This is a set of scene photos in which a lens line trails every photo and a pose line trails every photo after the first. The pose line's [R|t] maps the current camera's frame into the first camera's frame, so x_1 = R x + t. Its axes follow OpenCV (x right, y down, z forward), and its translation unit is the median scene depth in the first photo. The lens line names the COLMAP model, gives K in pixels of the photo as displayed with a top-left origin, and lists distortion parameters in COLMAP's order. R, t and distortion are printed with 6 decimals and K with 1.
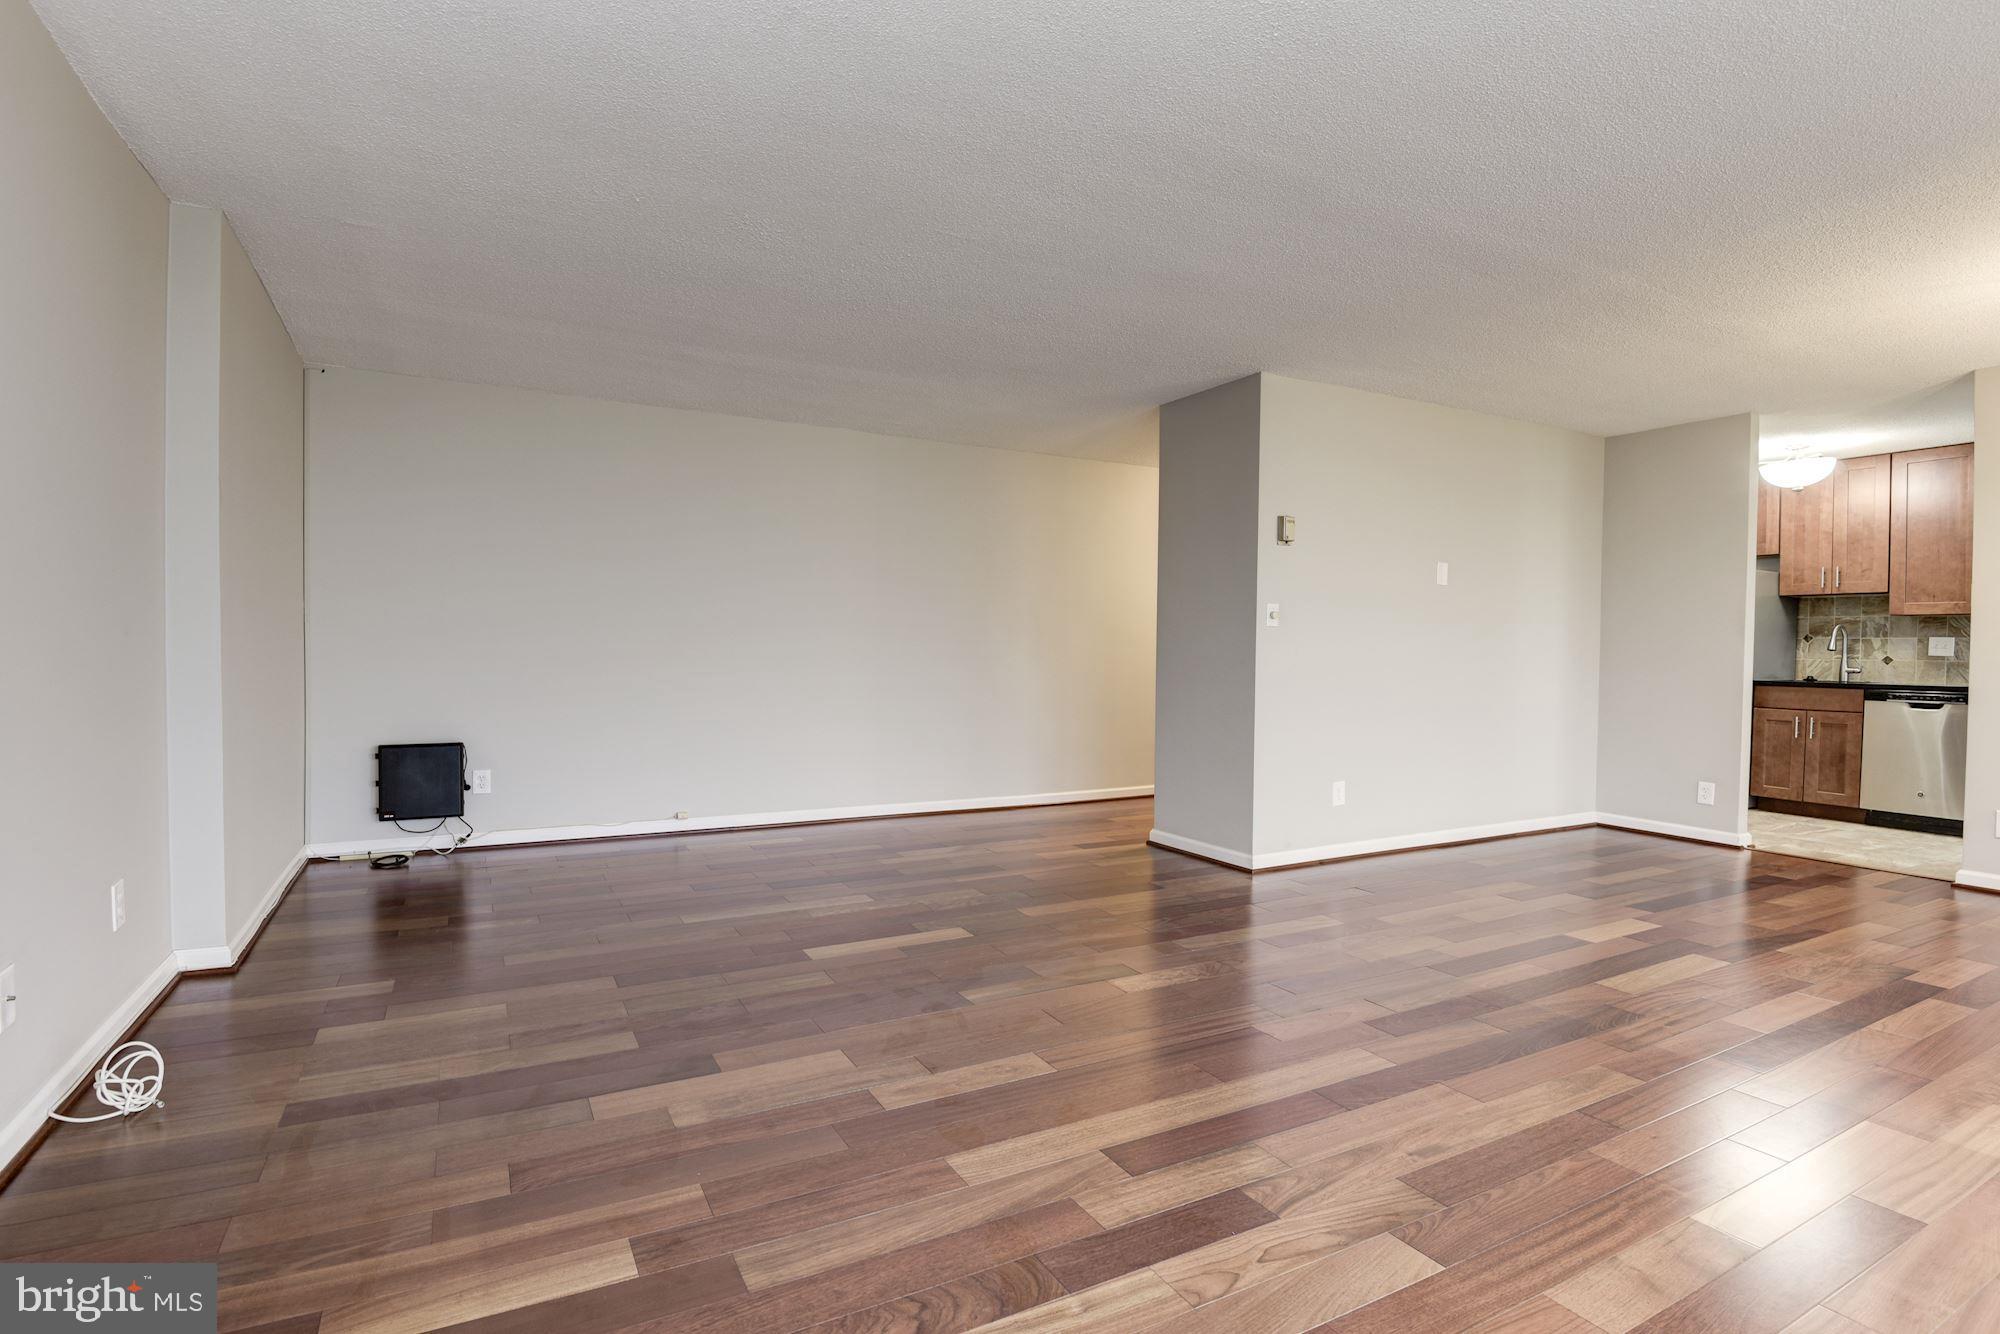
lens RADIAL K [[920.1, 0, 1010.7], [0, 920.1, 671.7], [0, 0, 1]] dist [0.000850, -0.014326]
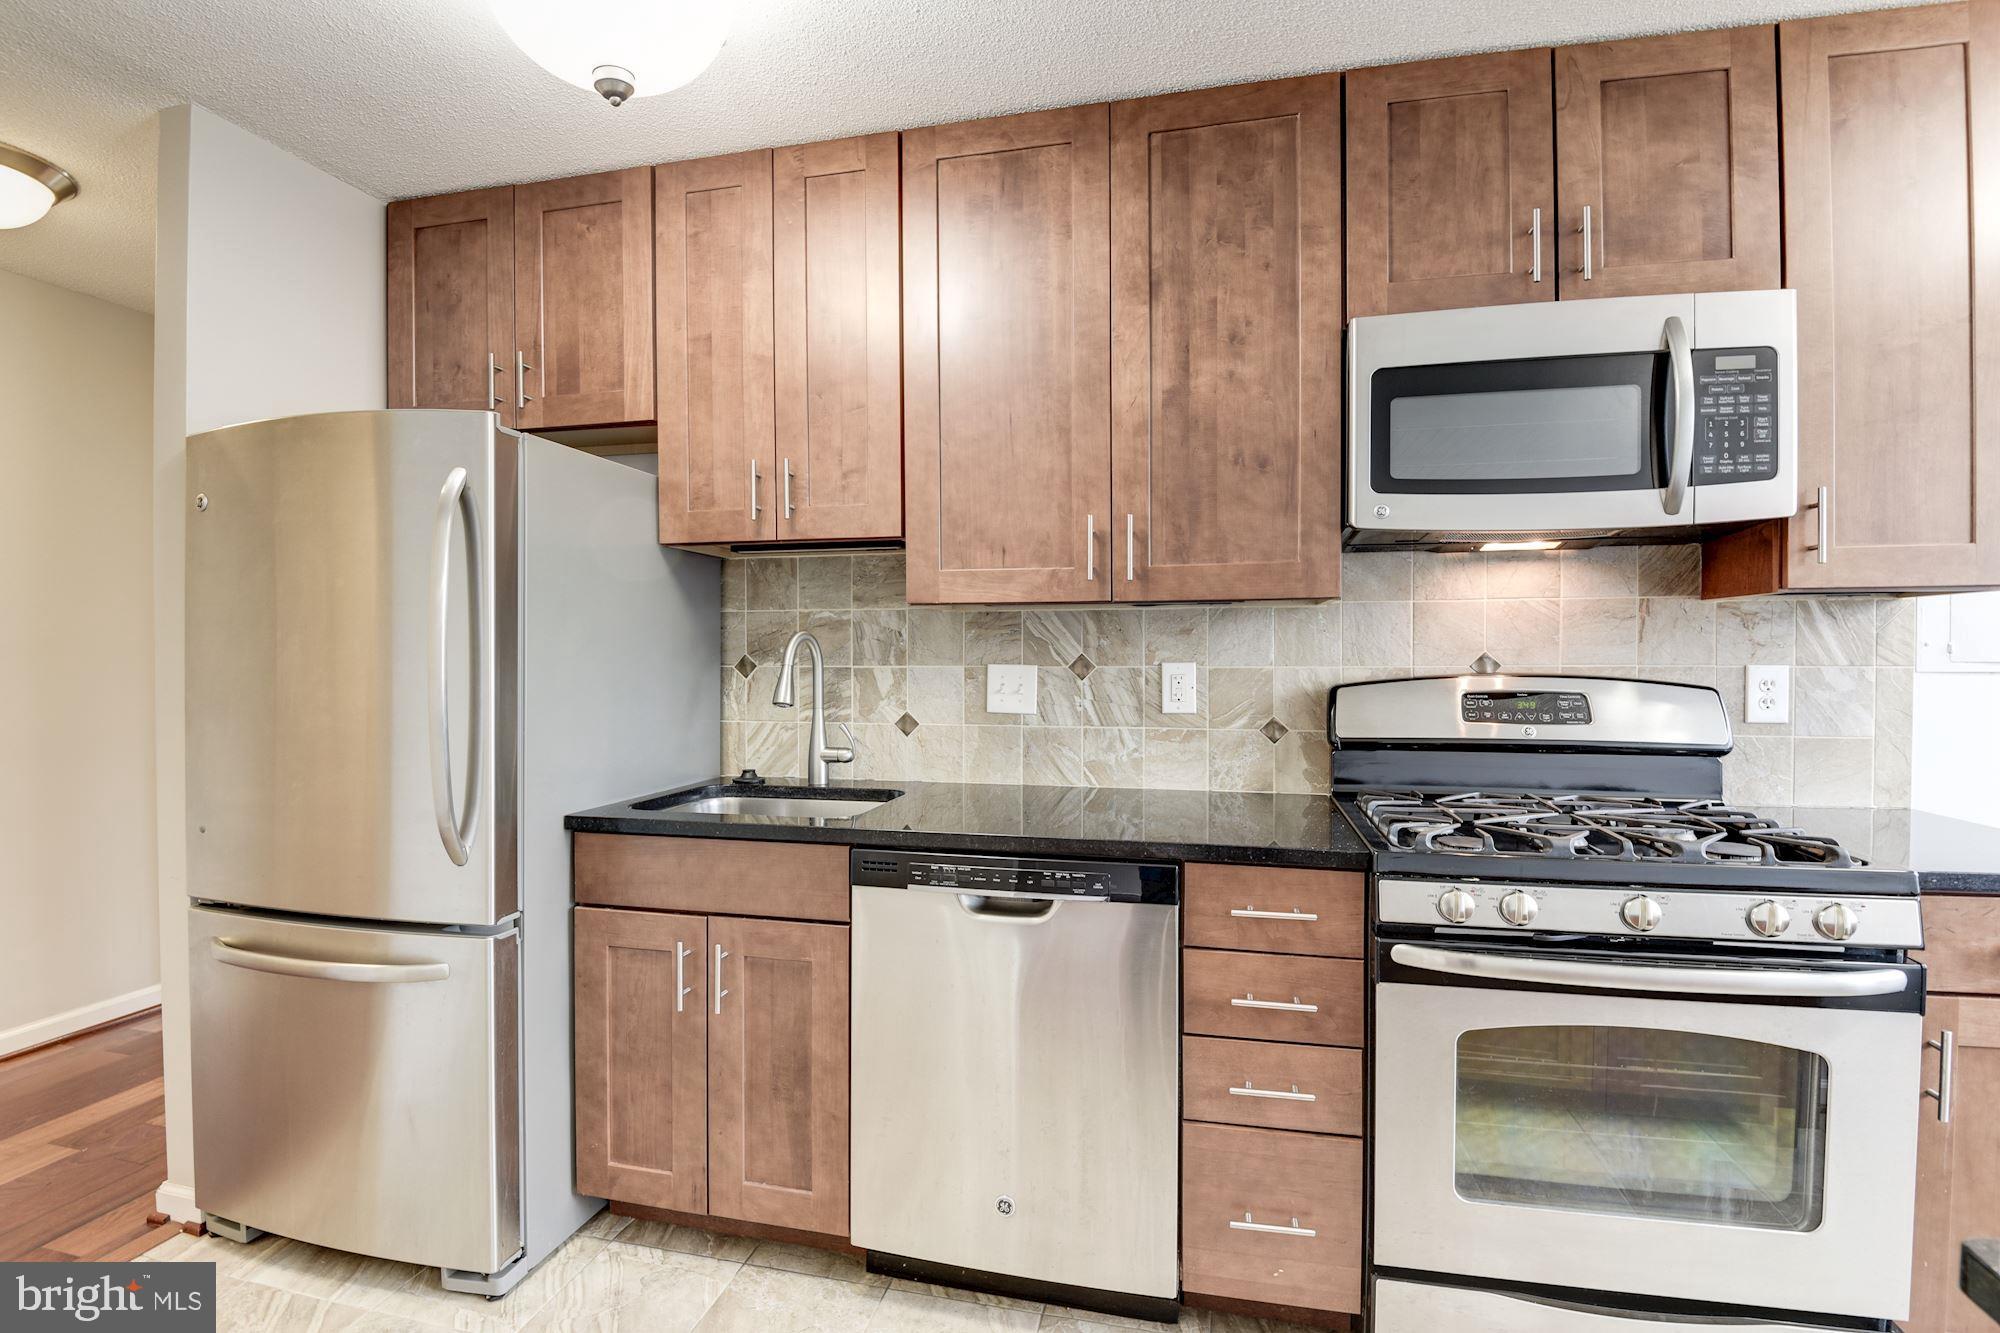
lens RADIAL K [[921.7, 0, 993.6], [0, 921.7, 662.9], [0, 0, 1]] dist [0.004833, -0.016177]
pose [[0.653892, -0.022219, 0.756262, 0.742897], [0.027495, 0.999606, 0.005595, -0.042309], [-0.756088, 0.017135, 0.654245, 0.767390]]
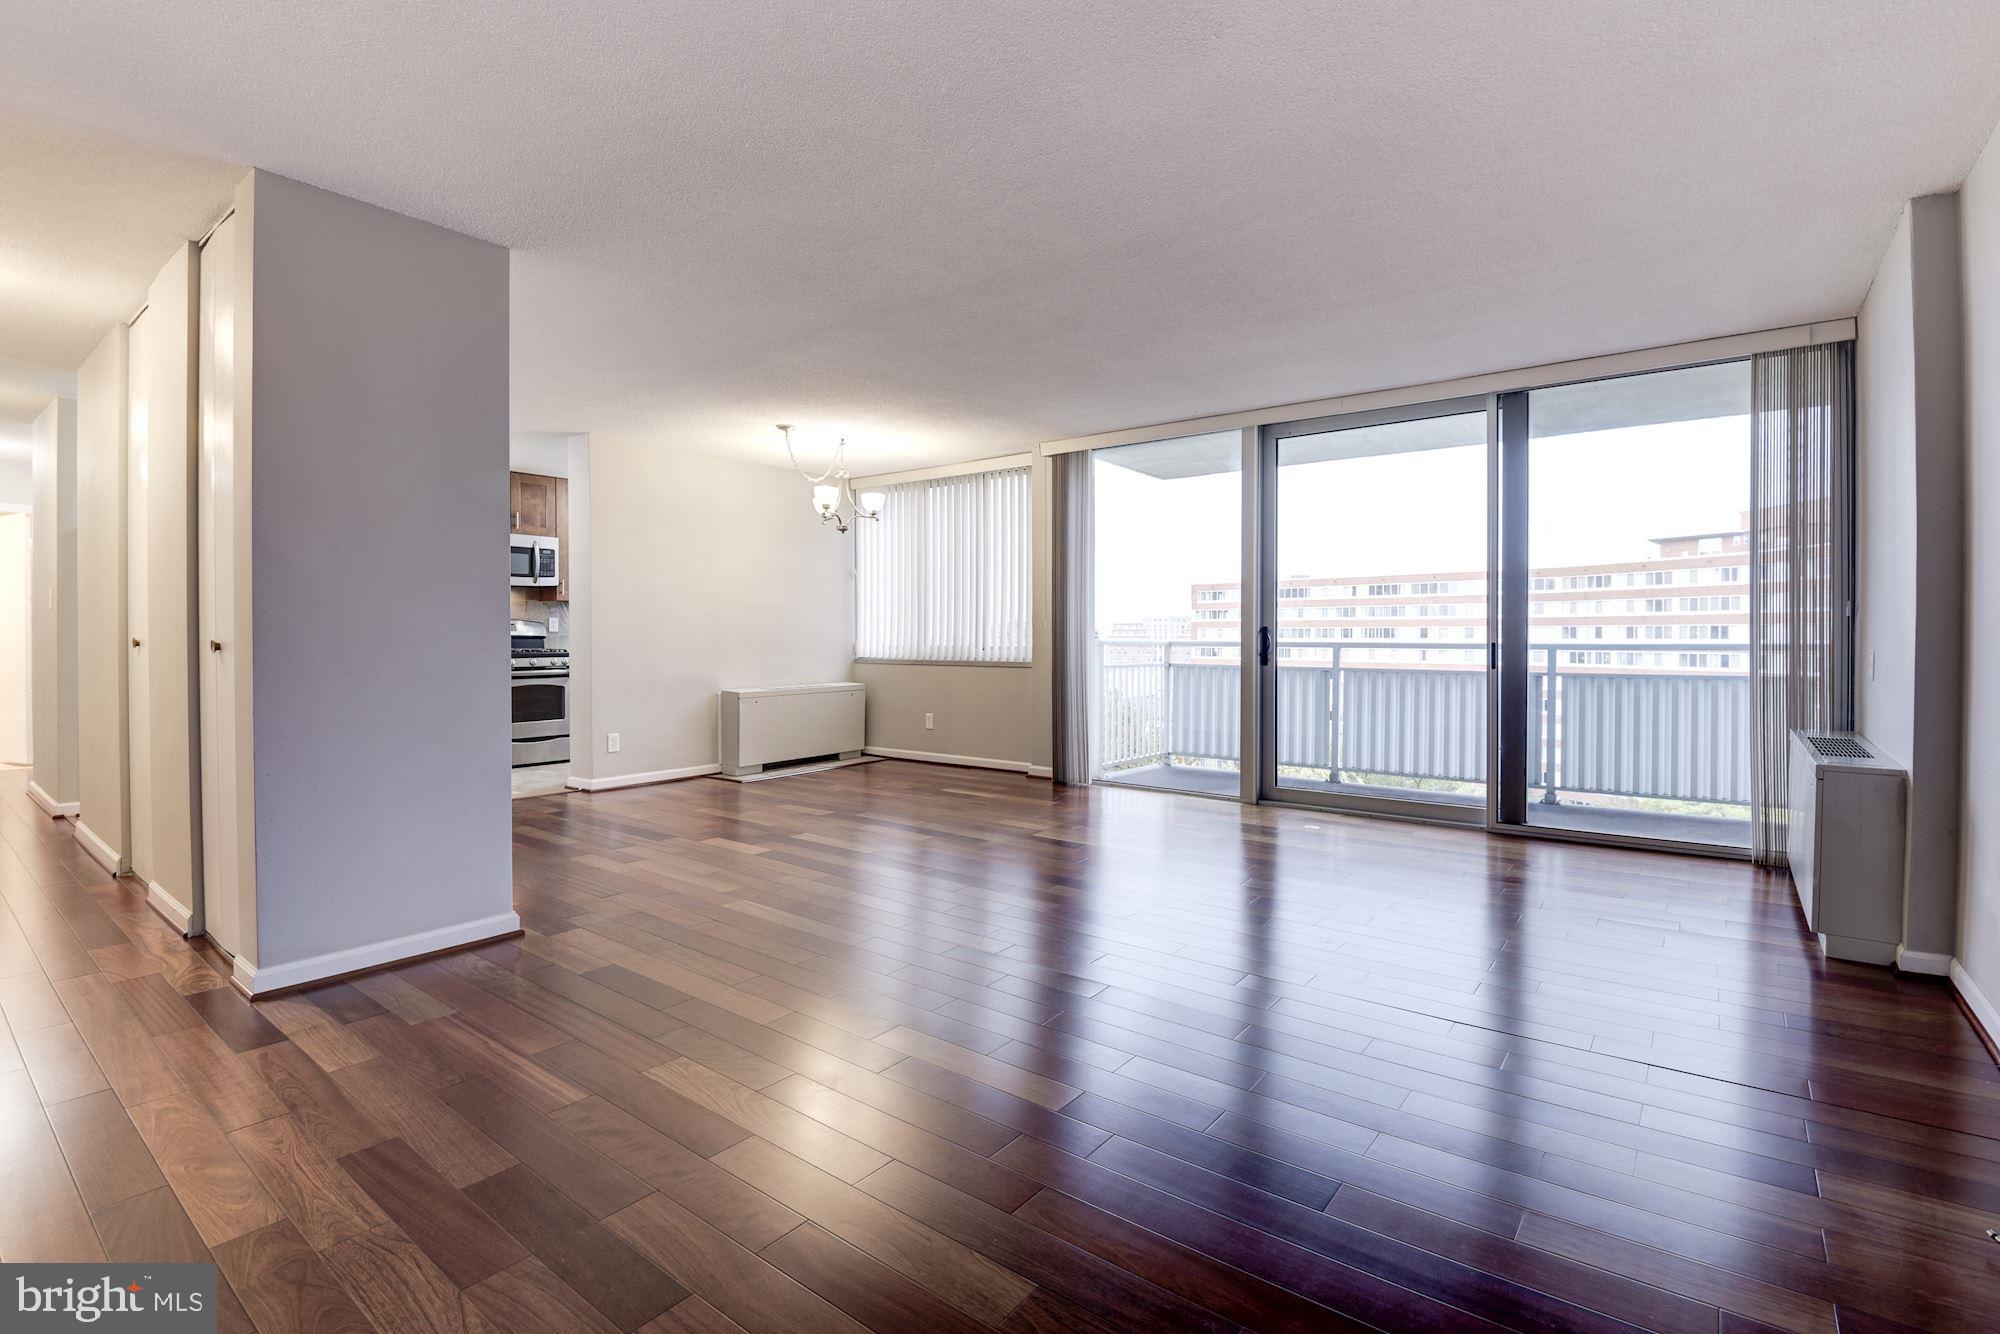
lens RADIAL K [[942.6, 0, 1011.2], [0, 942.6, 645.9], [0, 0, 1]] dist [0.004377, 0.000232]
pose [[-0.432239, -0.023159, 0.901462, -0.447745], [0.012609, 0.999417, 0.031721, -0.025475], [-0.901671, 0.025078, -0.431695, 0.765339]]
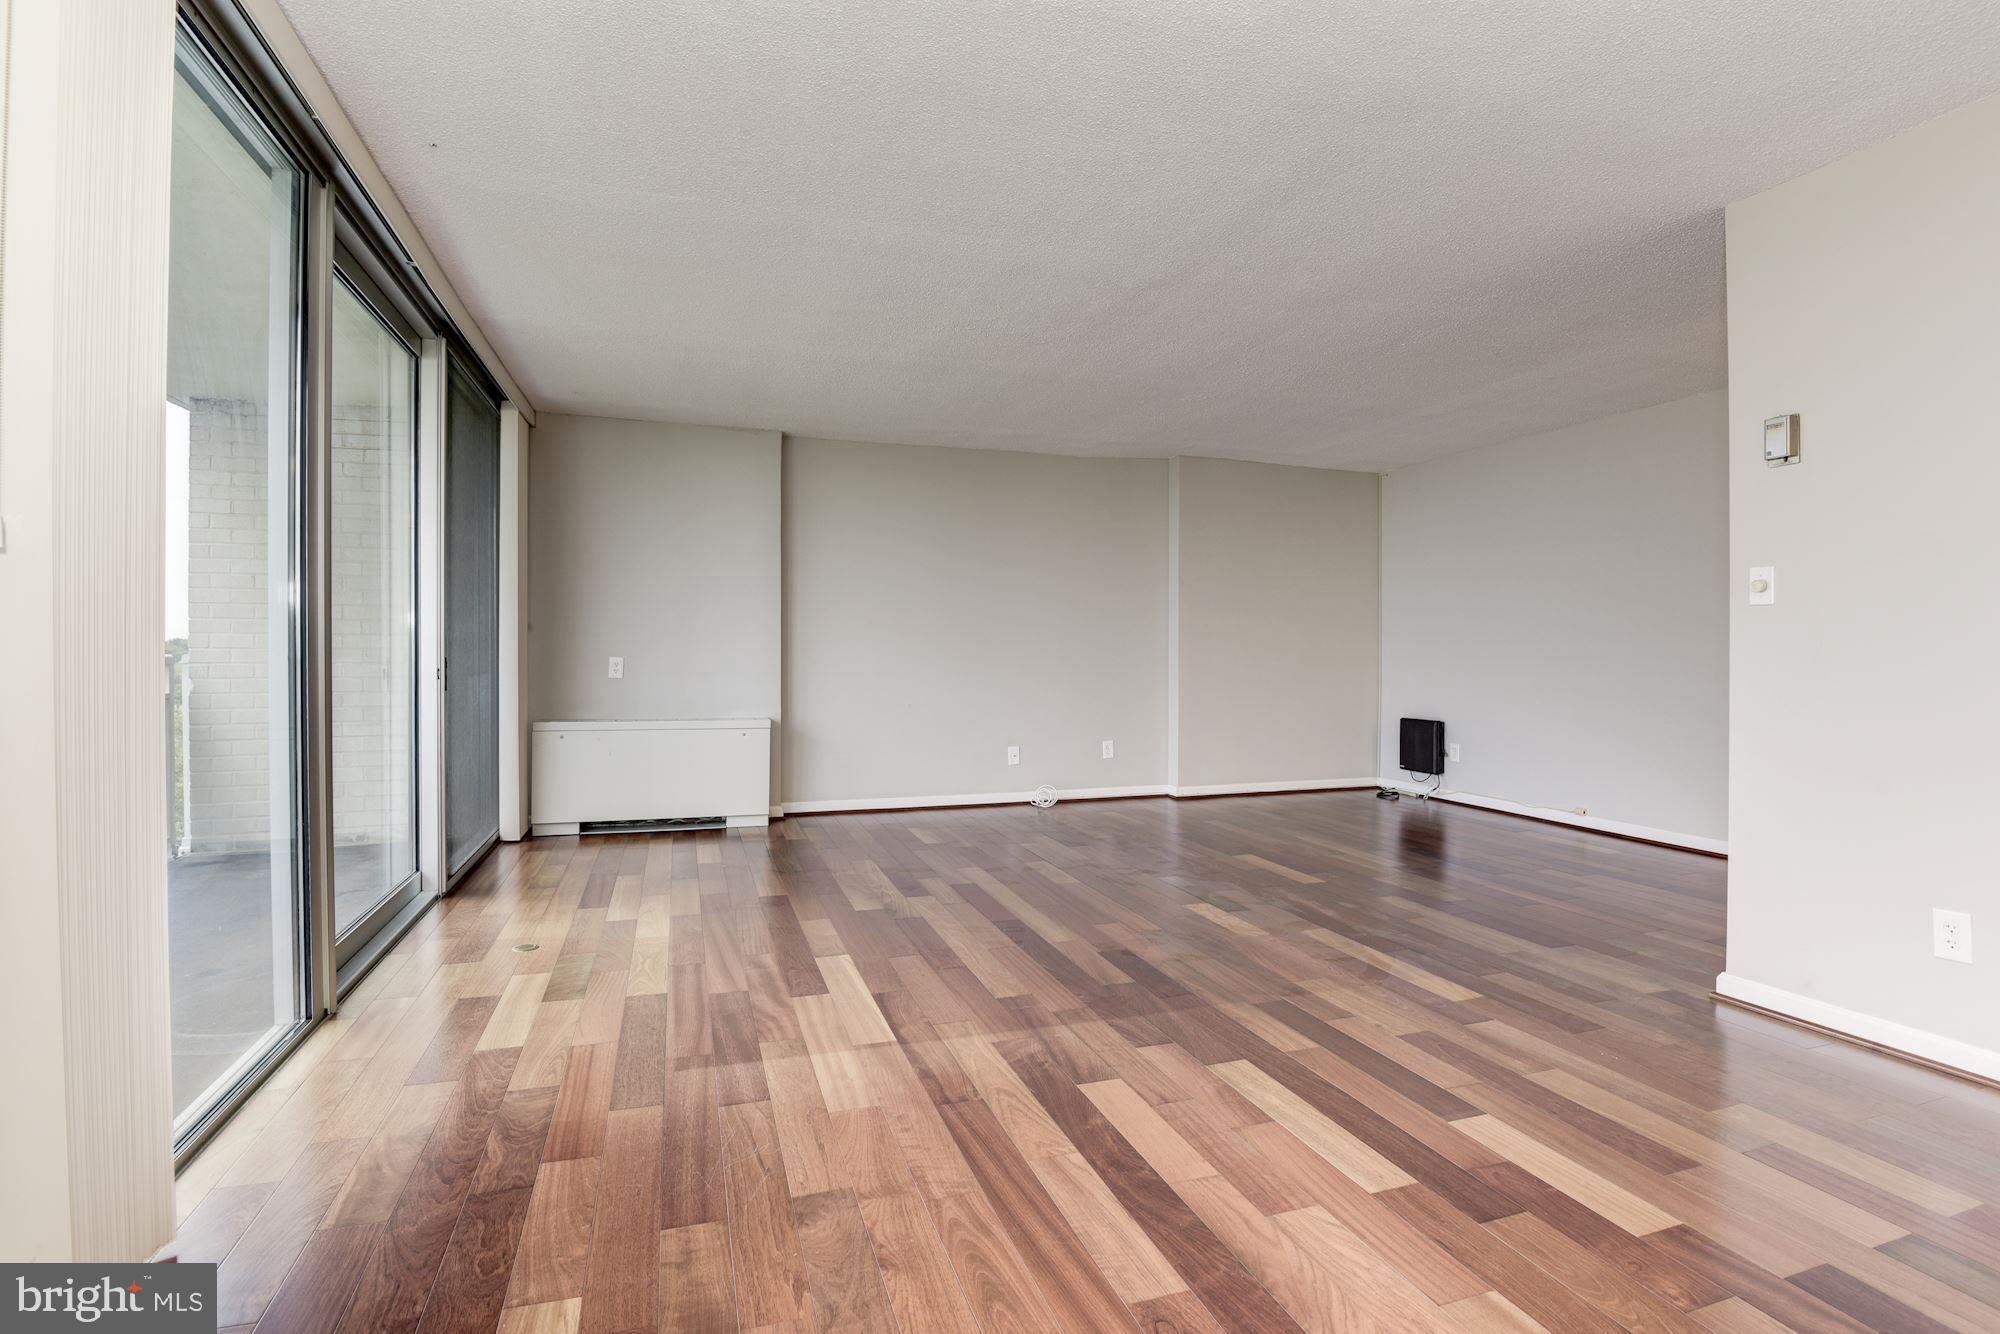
lens RADIAL K [[927.5, 0, 1007.0], [0, 927.5, 659.9], [0, 0, 1]] dist [0.000818, -0.017303]
pose [[-0.139072, 0.000968, -0.990282, 0.777901], [-0.026547, 0.999637, 0.004705, -0.007197], [0.989926, 0.026943, -0.138995, 0.471117]]
